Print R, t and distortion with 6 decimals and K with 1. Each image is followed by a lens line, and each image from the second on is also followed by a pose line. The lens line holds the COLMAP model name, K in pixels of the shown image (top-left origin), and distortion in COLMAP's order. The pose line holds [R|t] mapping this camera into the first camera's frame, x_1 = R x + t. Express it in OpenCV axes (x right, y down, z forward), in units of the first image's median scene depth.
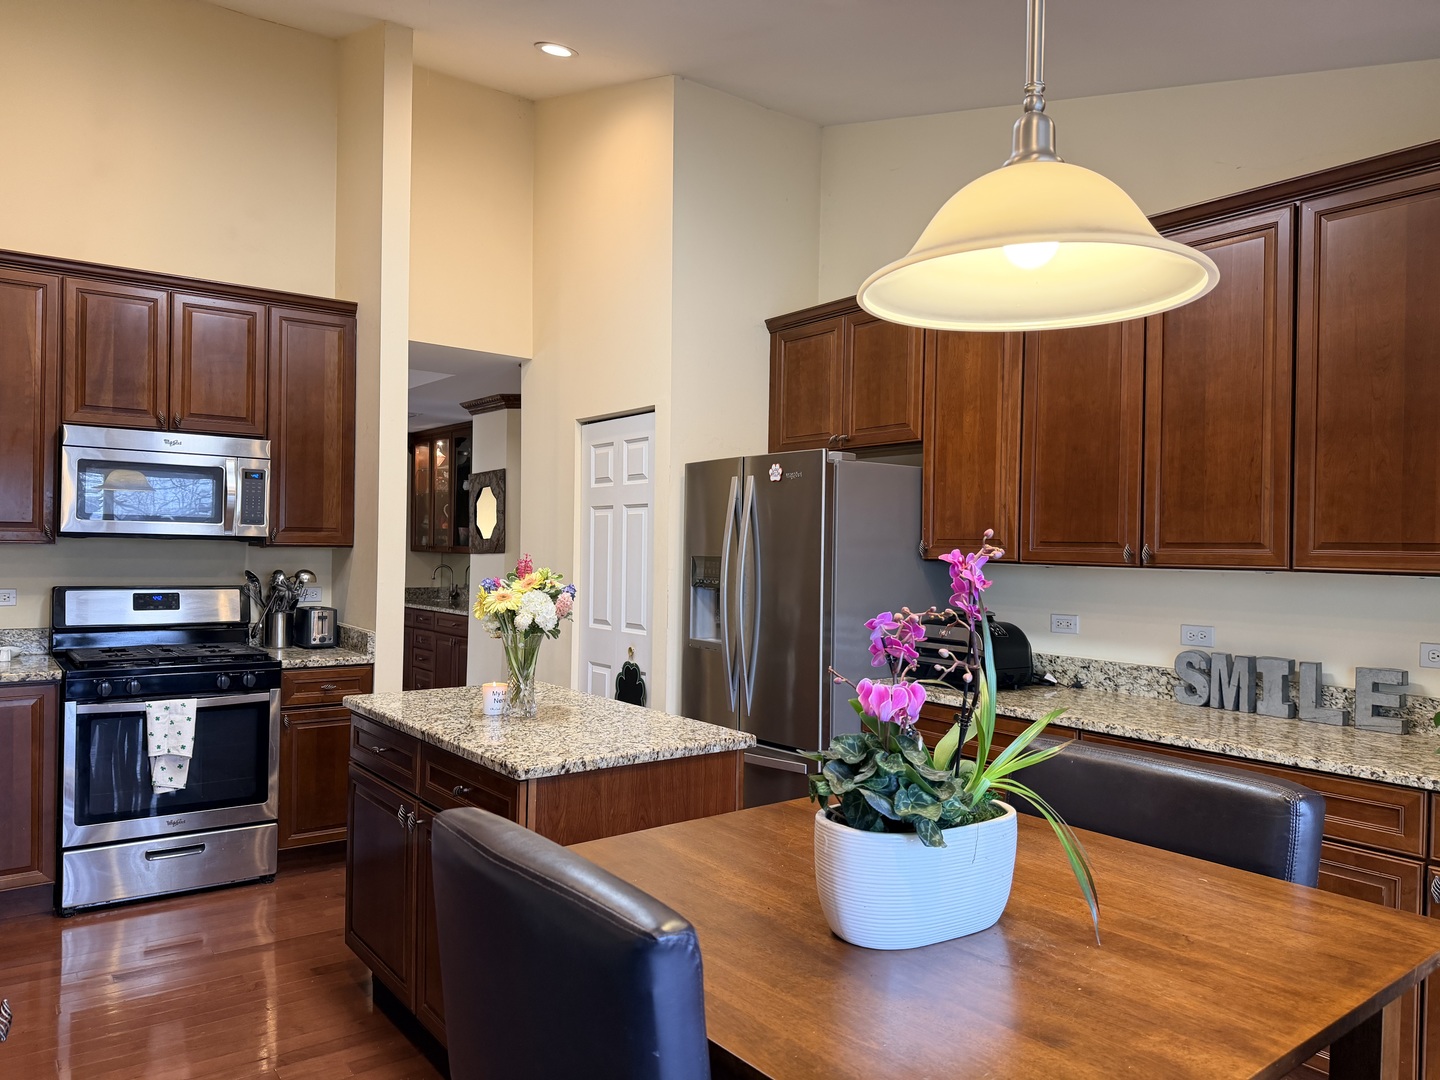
lens RADIAL K [[1008.5, 0, 711.2], [0, 1008.5, 545.5], [0, 0, 1]] dist [0.042040, -0.038813]
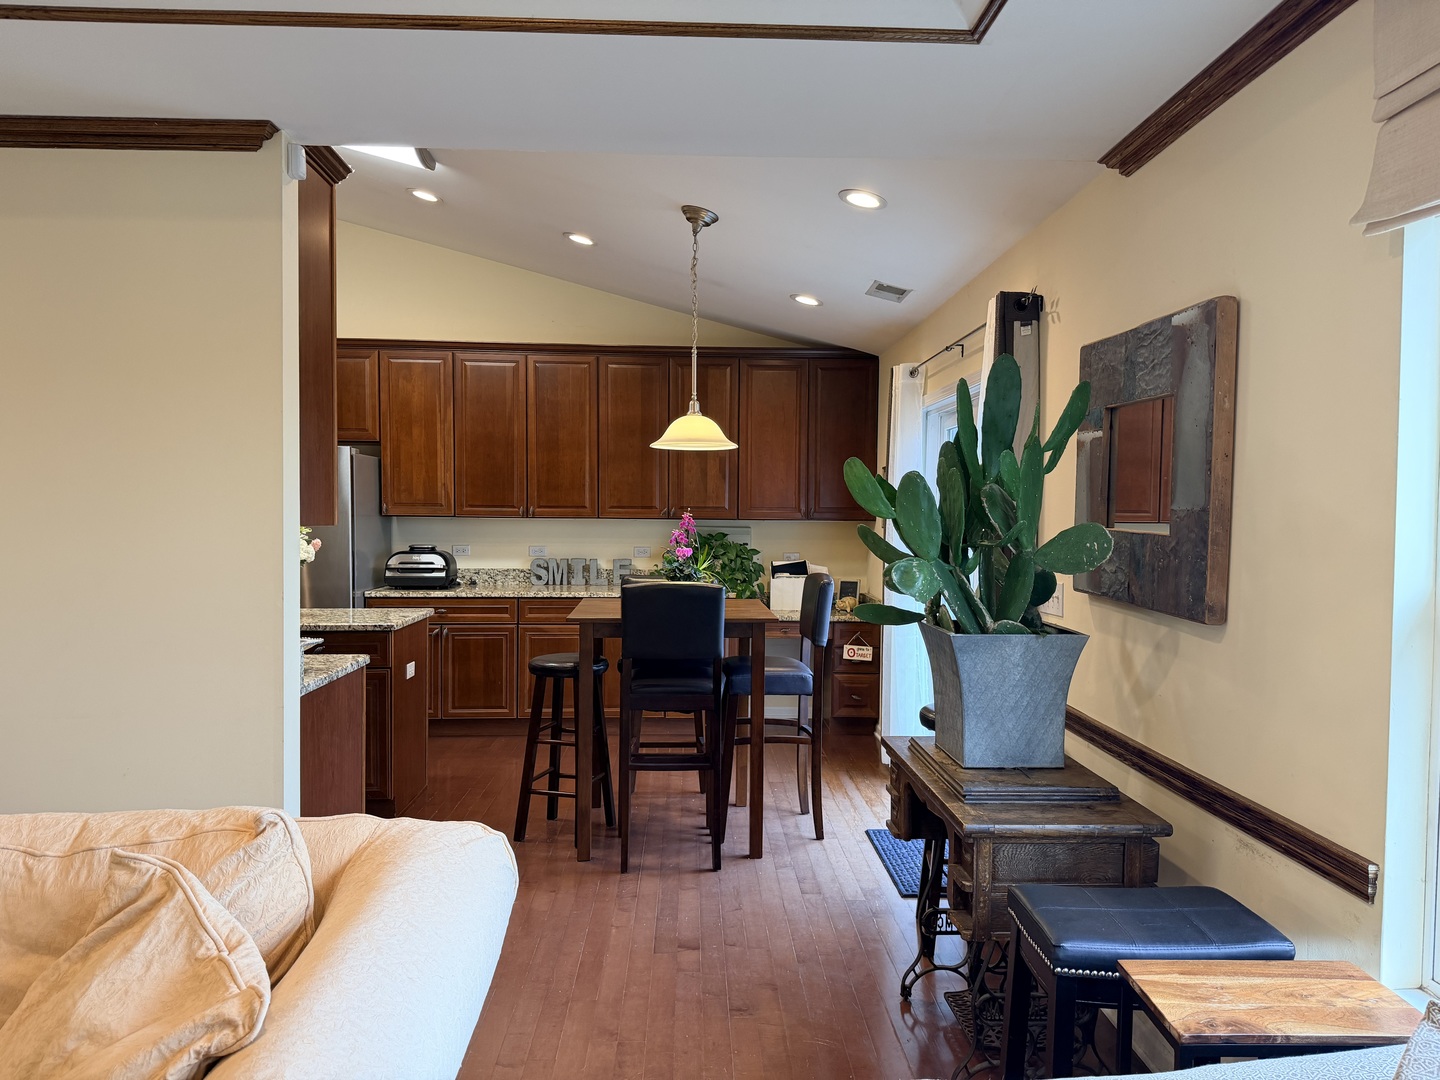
lens RADIAL K [[1008.5, 0, 719.6], [0, 1008.5, 543.1], [0, 0, 1]] dist [0.042040, -0.038813]
pose [[0.569954, -0.037360, 0.820827, -0.851690], [-0.004749, 0.998799, 0.048758, -0.023859], [-0.821663, -0.031688, 0.569092, -0.385824]]
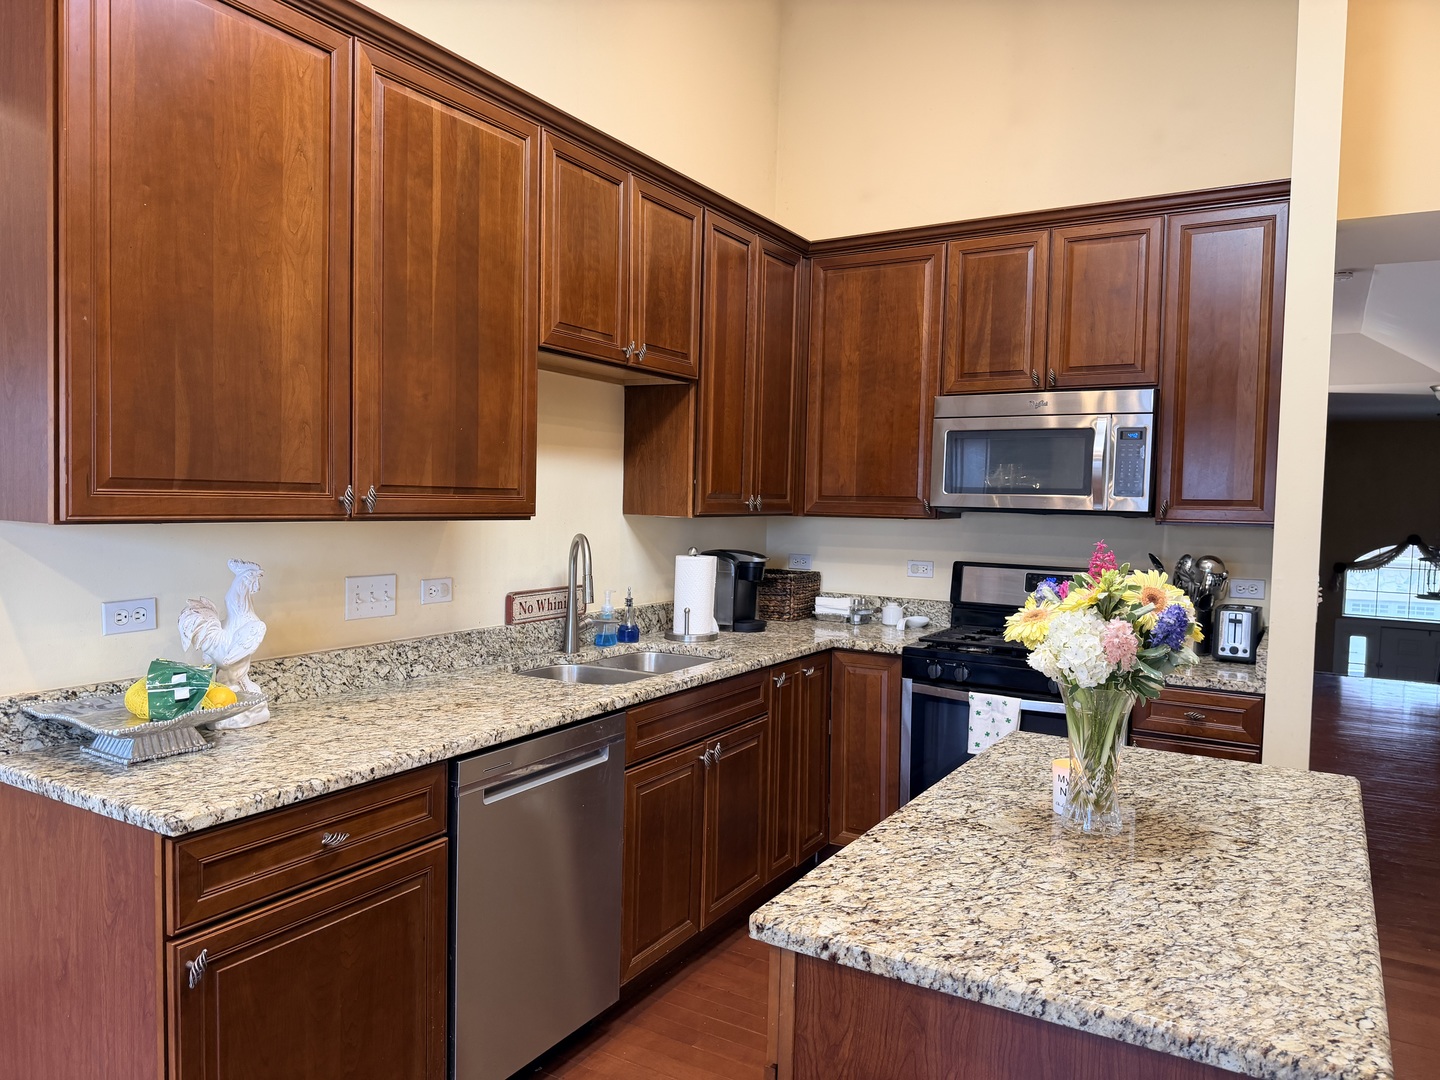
lens RADIAL K [[1008.5, 0, 717.8], [0, 1008.5, 549.5], [0, 0, 1]] dist [0.042040, -0.038813]
pose [[0.377538, 0.039544, -0.925149, 0.212629], [-0.010327, 0.999205, 0.038495, -0.007732], [0.925937, -0.004979, 0.377646, 0.492479]]
